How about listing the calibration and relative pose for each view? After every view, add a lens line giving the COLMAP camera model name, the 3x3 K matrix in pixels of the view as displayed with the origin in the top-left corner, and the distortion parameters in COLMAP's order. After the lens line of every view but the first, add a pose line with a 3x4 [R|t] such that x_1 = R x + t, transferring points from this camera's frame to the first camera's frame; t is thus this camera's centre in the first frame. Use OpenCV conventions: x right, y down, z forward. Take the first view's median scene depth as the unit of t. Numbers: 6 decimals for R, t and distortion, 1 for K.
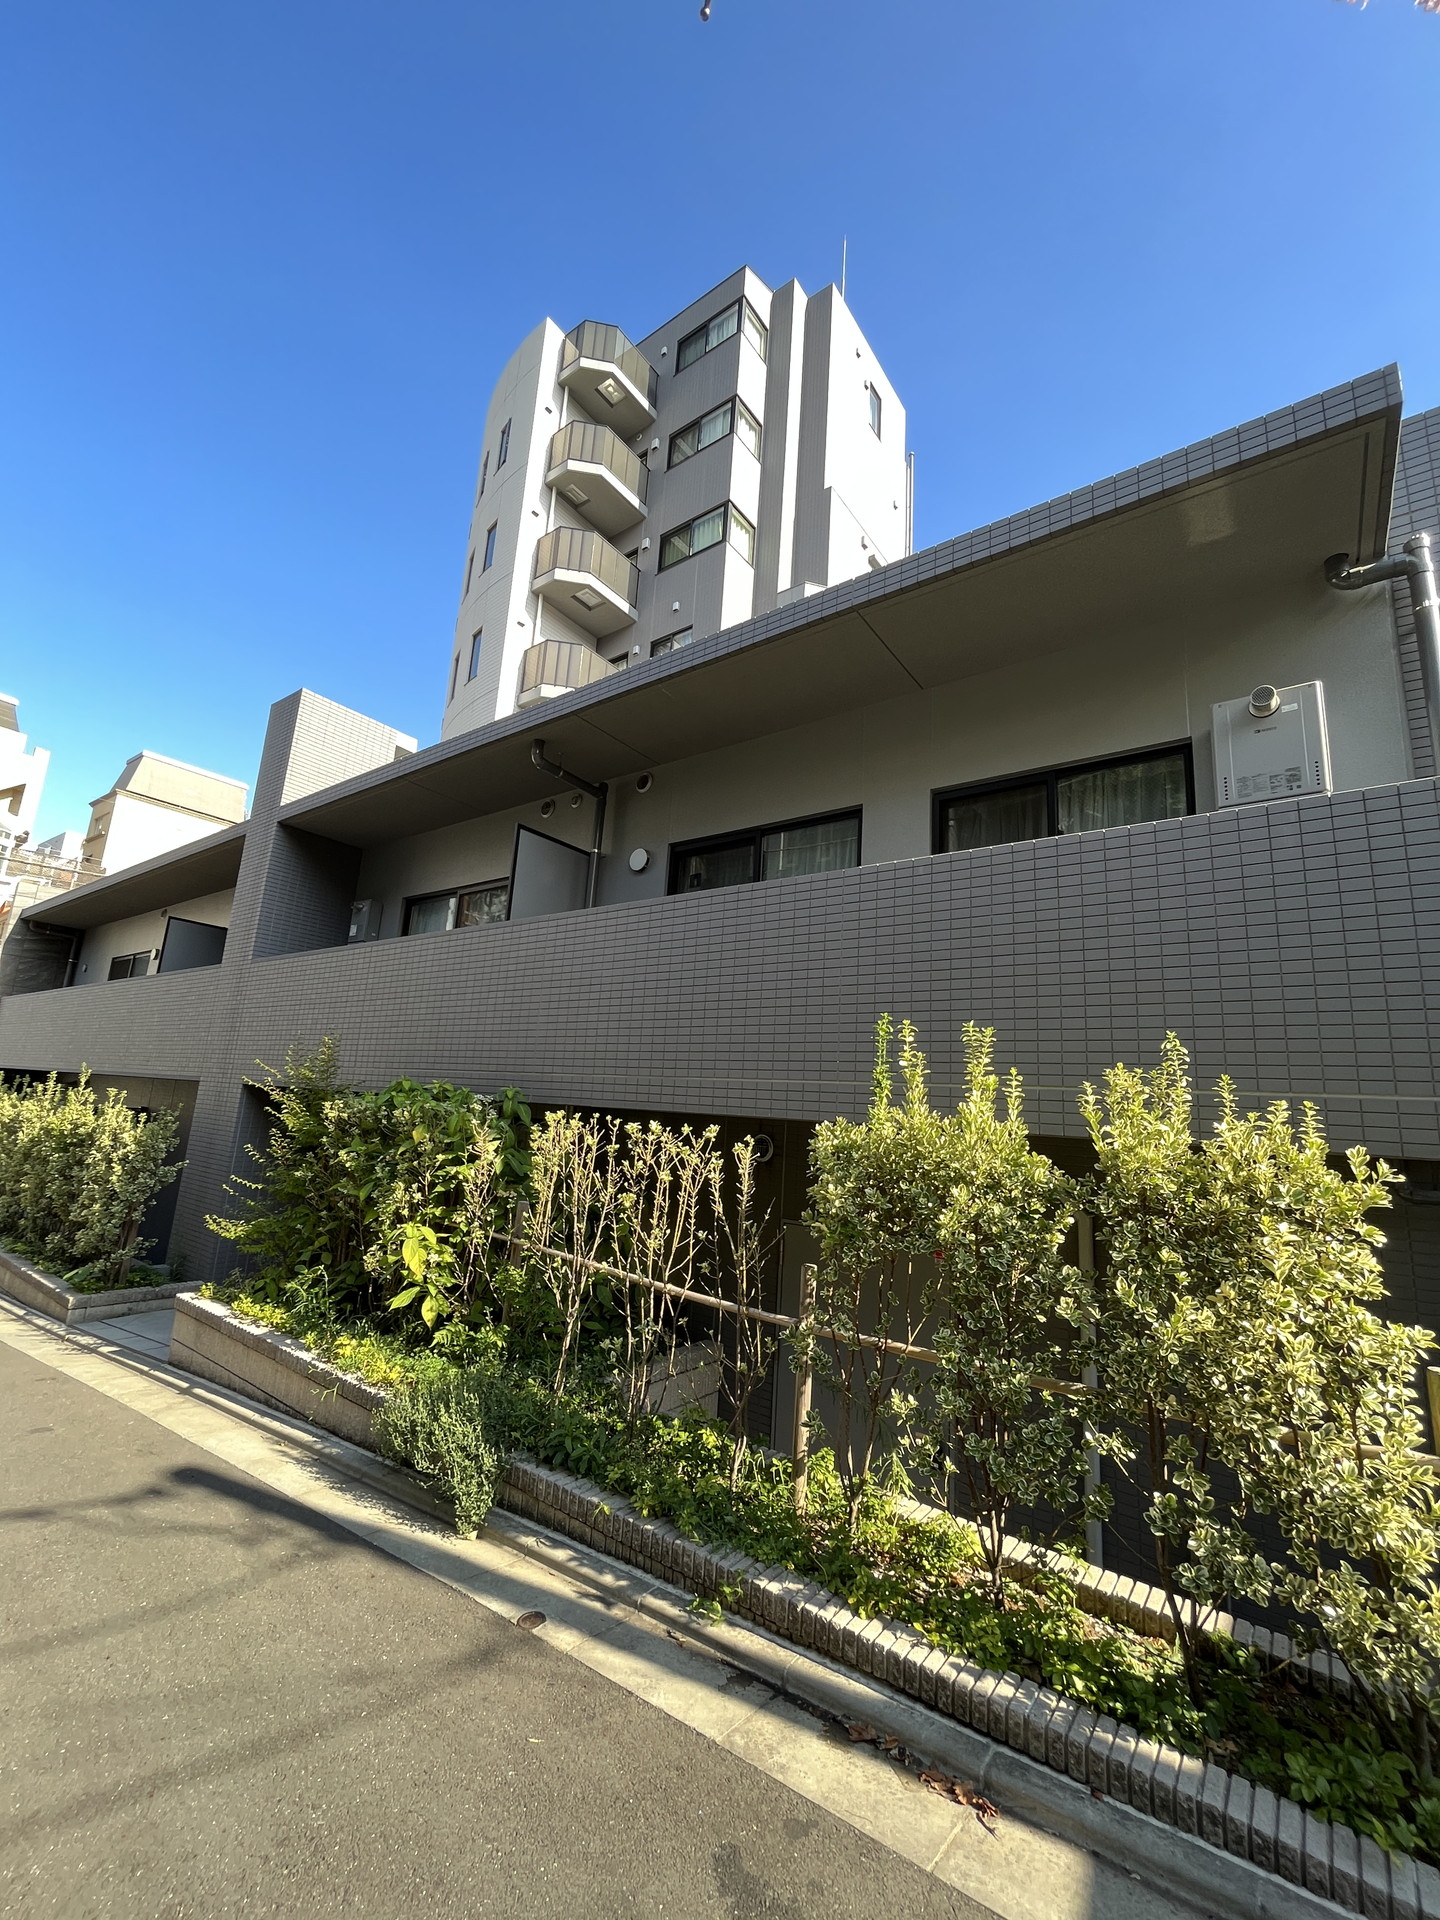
lens RADIAL K [[780.4, 0, 729.8], [0, 780.4, 957.5], [0, 0, 1]] dist [-0.003583, 0.000147]
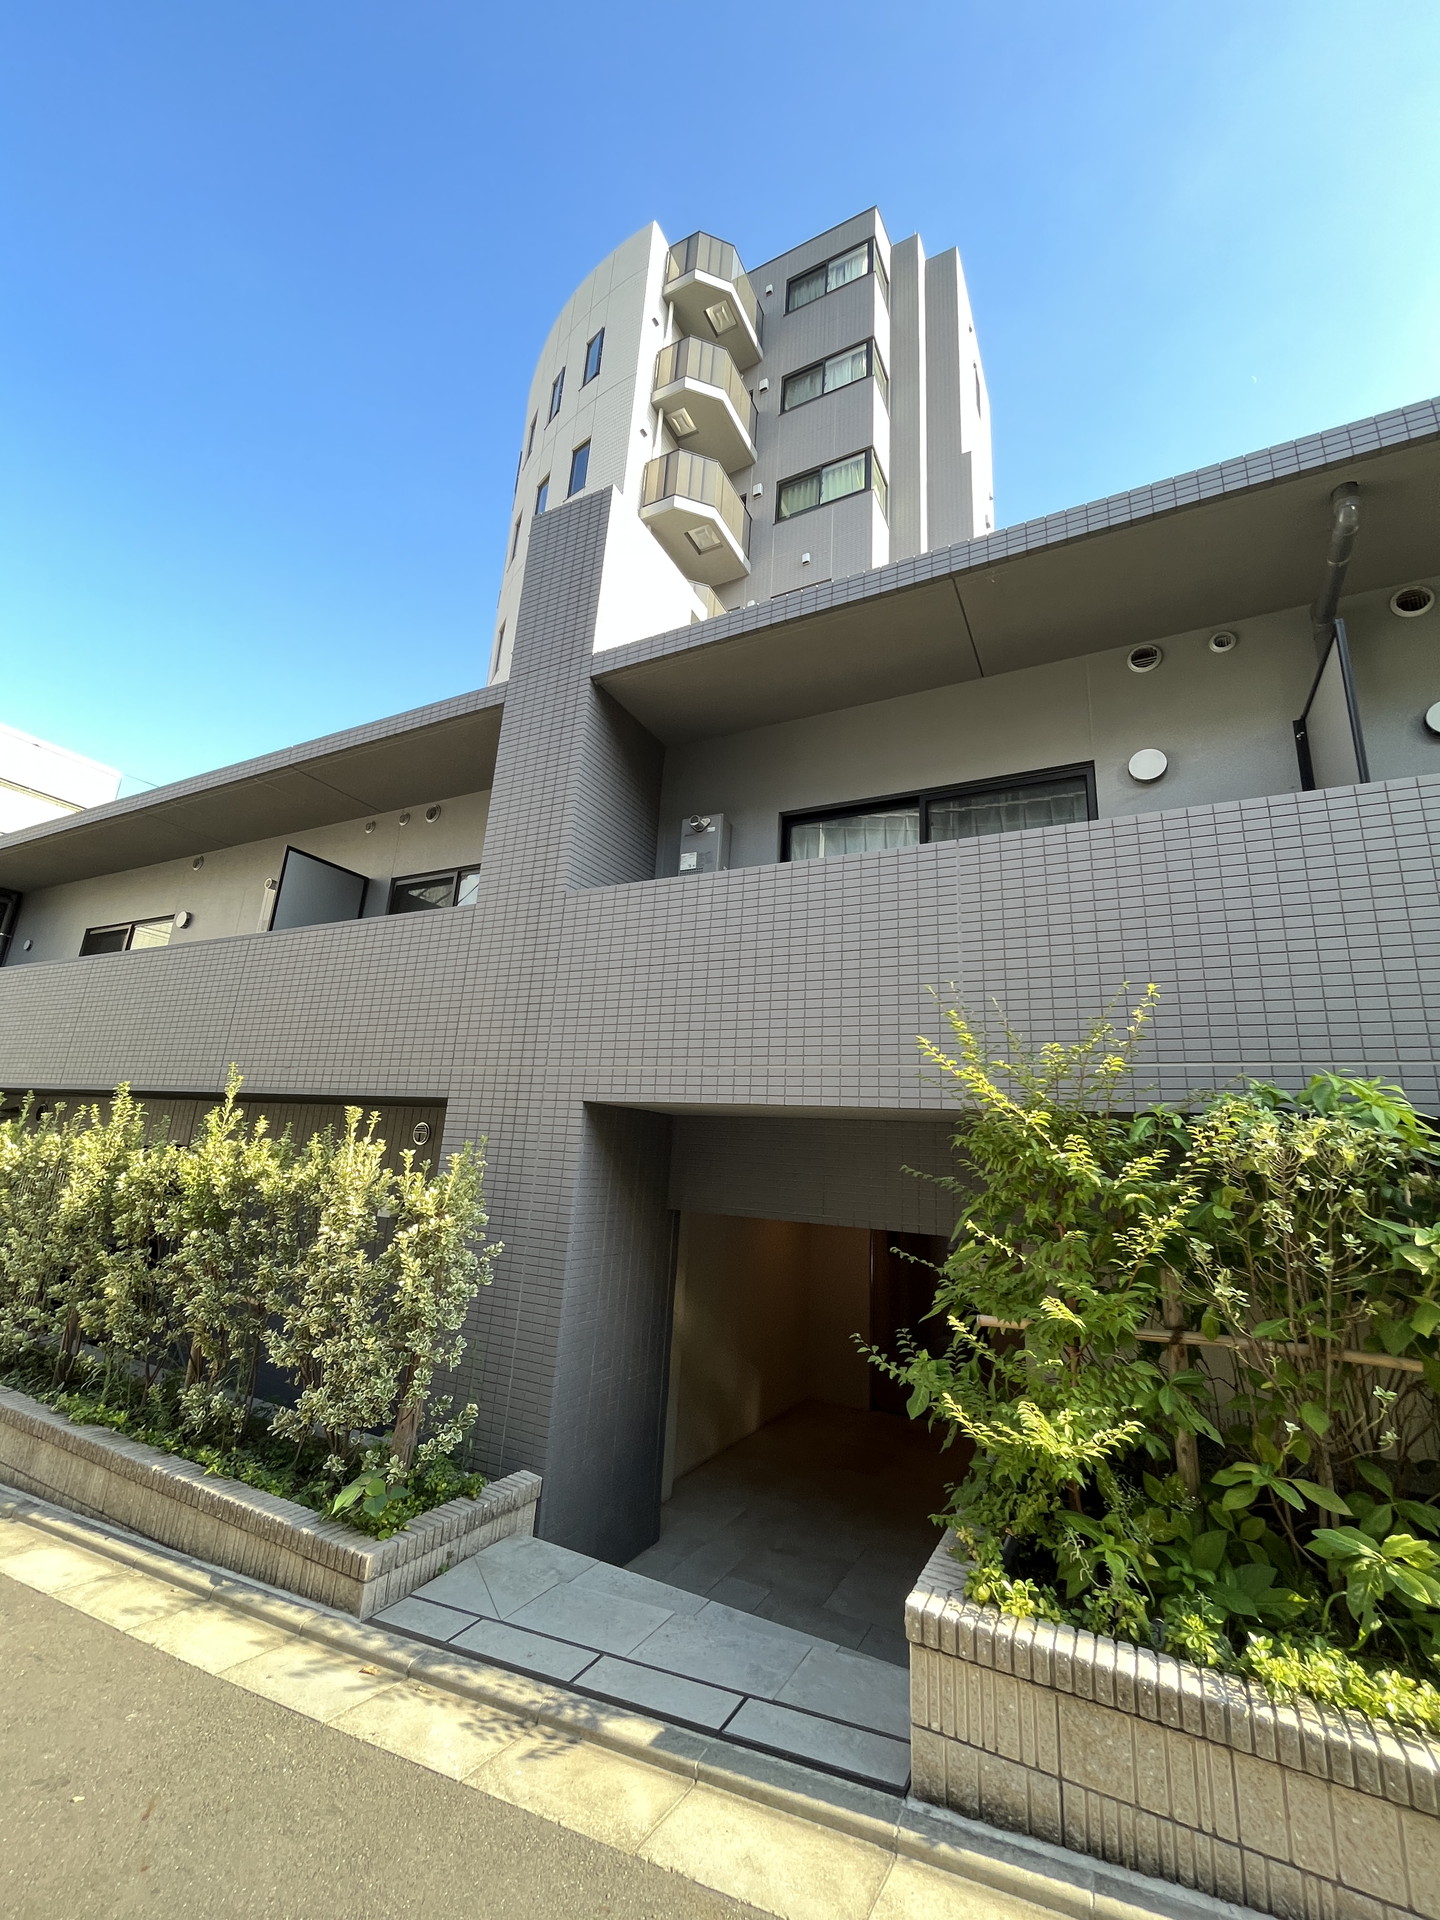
lens RADIAL K [[780.4, 0, 722.4], [0, 780.4, 957.7], [0, 0, 1]] dist [-0.003583, 0.000147]
pose [[0.987741, 0.035235, 0.152071, -0.279870], [-0.027153, 0.998123, -0.054900, 0.039363], [-0.153720, 0.050098, 0.986844, 0.191450]]
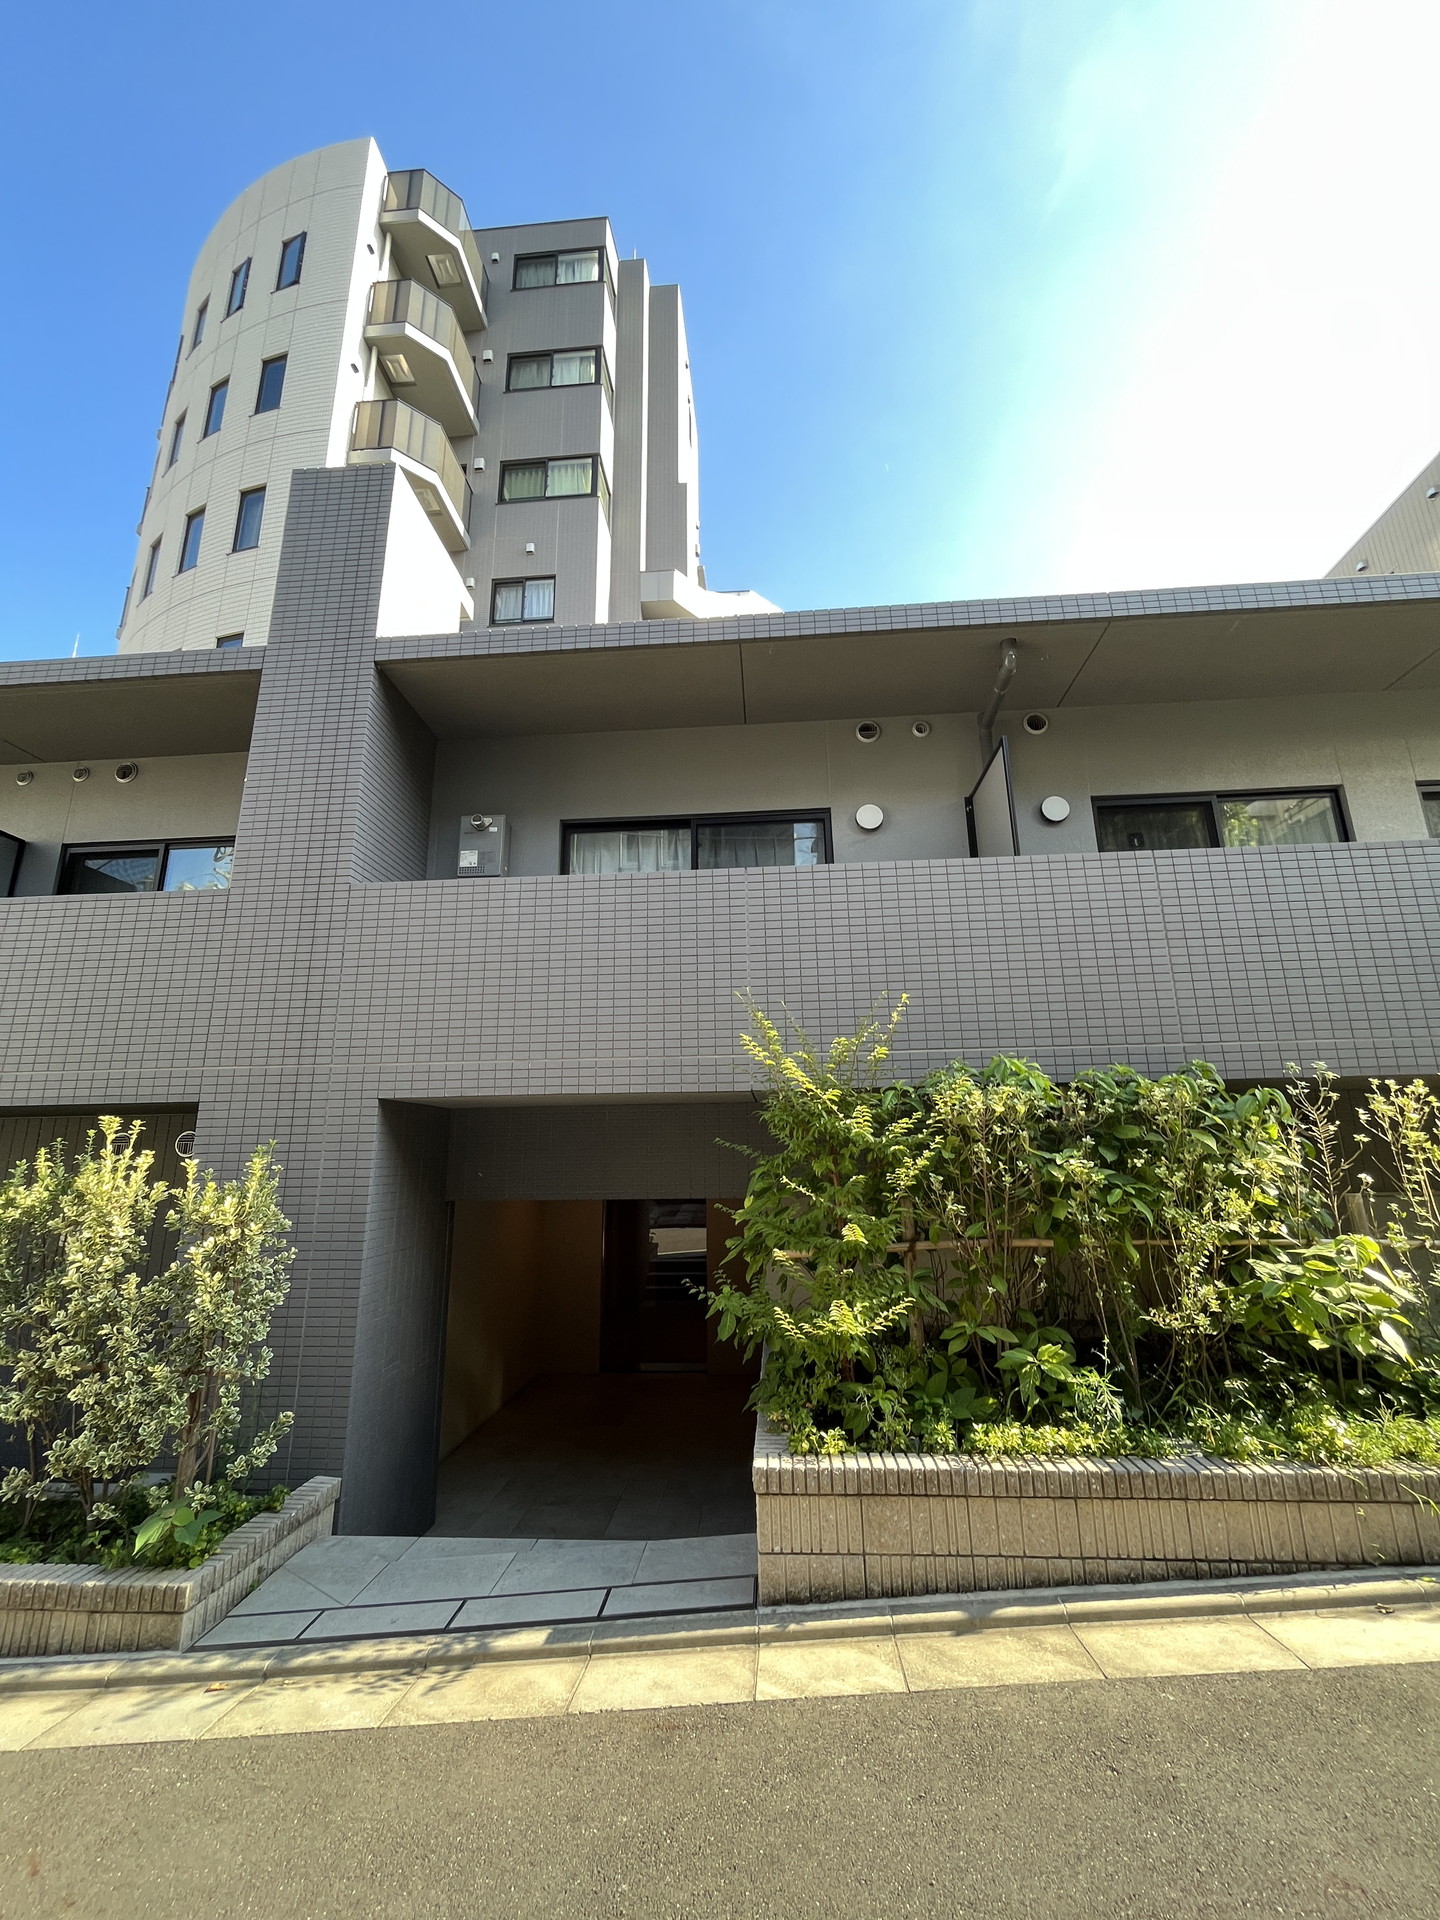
lens RADIAL K [[780.4, 0, 723.0], [0, 780.4, 958.4], [0, 0, 1]] dist [-0.003583, 0.000147]
pose [[0.841728, 0.058404, 0.536733, -0.329369], [-0.036499, 0.998013, -0.051359, 0.036814], [-0.538666, 0.023640, 0.842188, 0.177827]]
